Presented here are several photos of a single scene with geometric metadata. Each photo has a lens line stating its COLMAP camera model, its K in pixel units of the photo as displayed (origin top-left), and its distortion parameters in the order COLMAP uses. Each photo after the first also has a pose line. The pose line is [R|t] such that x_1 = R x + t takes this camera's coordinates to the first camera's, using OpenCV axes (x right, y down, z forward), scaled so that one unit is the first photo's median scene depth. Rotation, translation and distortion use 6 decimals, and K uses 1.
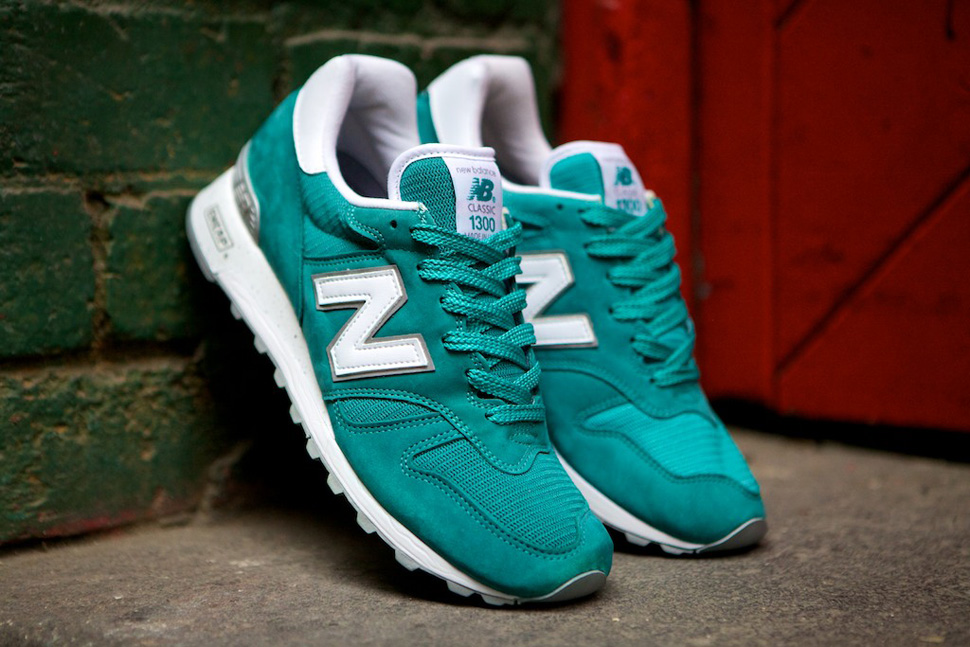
lens RADIAL K [[1964.4, 0, 485.0], [0, 1964.4, 323.5], [0, 0, 1]] dist [0.565551, 0.088429]
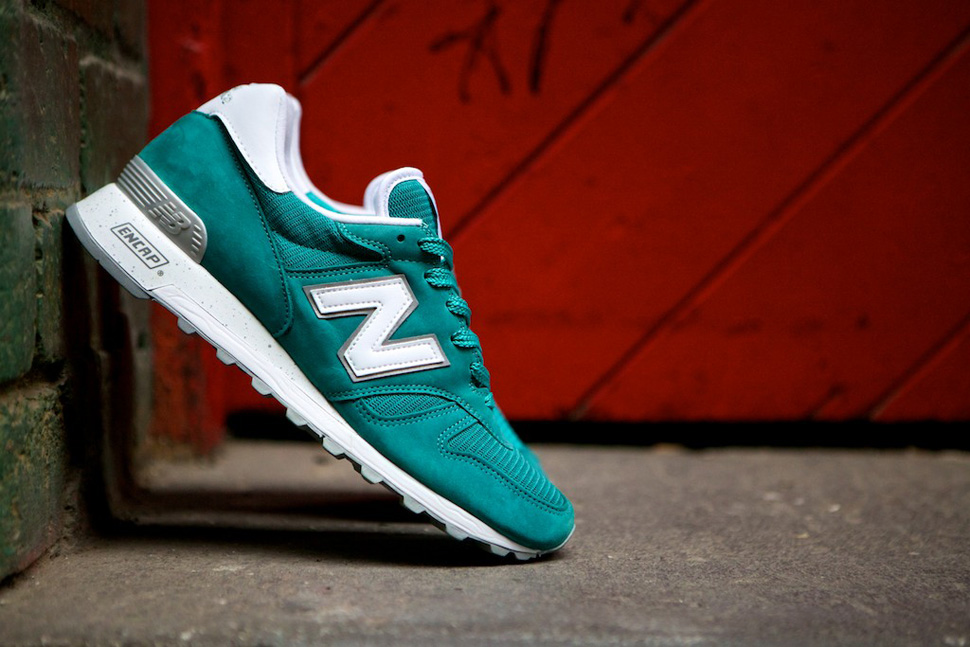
lens RADIAL K [[1964.4, 0, 485.0], [0, 1964.4, 323.5], [0, 0, 1]] dist [0.565551, 0.088429]
pose [[0.670414, -0.025468, 0.741550, -0.839081], [0.055887, 0.998305, -0.016239, 0.018854], [-0.739880, 0.052330, 0.670701, 0.213967]]
